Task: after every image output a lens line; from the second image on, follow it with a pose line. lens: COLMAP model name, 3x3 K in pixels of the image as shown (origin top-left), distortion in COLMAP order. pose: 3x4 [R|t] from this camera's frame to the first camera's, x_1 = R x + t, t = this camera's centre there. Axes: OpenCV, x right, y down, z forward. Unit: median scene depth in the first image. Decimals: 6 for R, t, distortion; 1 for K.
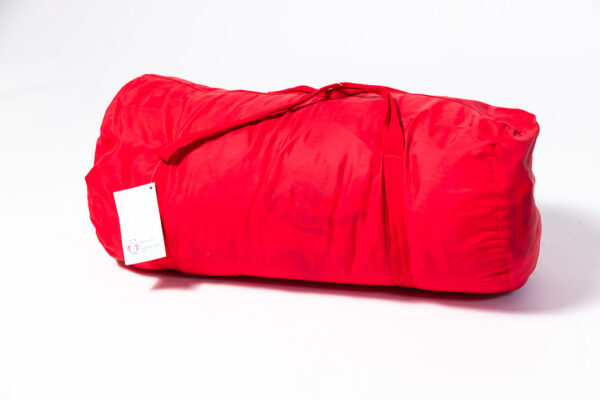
lens RADIAL K [[877.6, 0, 302.1], [0, 877.6, 200.1], [0, 0, 1]] dist [0.072205, 0.000000]
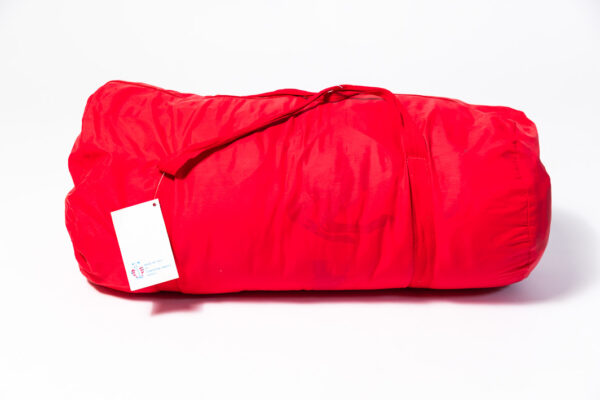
lens RADIAL K [[877.6, 0, 295.6], [0, 877.6, 198.7], [0, 0, 1]] dist [0.072205, 0.000000]
pose [[0.957697, -0.060401, 0.281369, -0.292528], [0.059249, 0.998164, 0.012608, -0.023453], [-0.281614, 0.004596, 0.959517, 0.078325]]
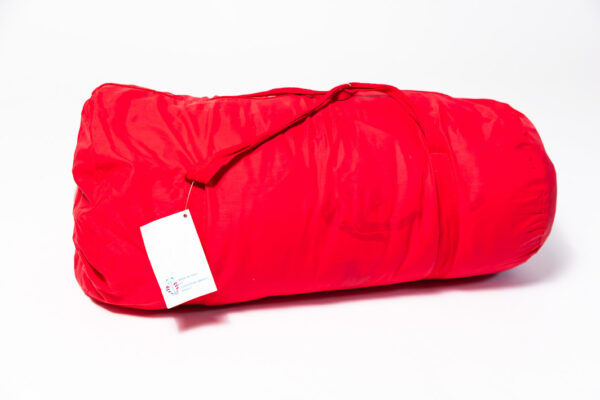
lens RADIAL K [[877.6, 0, 303.4], [0, 877.6, 200.1], [0, 0, 1]] dist [0.072205, 0.000000]
pose [[0.851023, -0.120035, 0.511226, -0.521363], [0.108272, 0.992715, 0.052852, -0.063411], [-0.513846, 0.010373, 0.857820, 0.198384]]
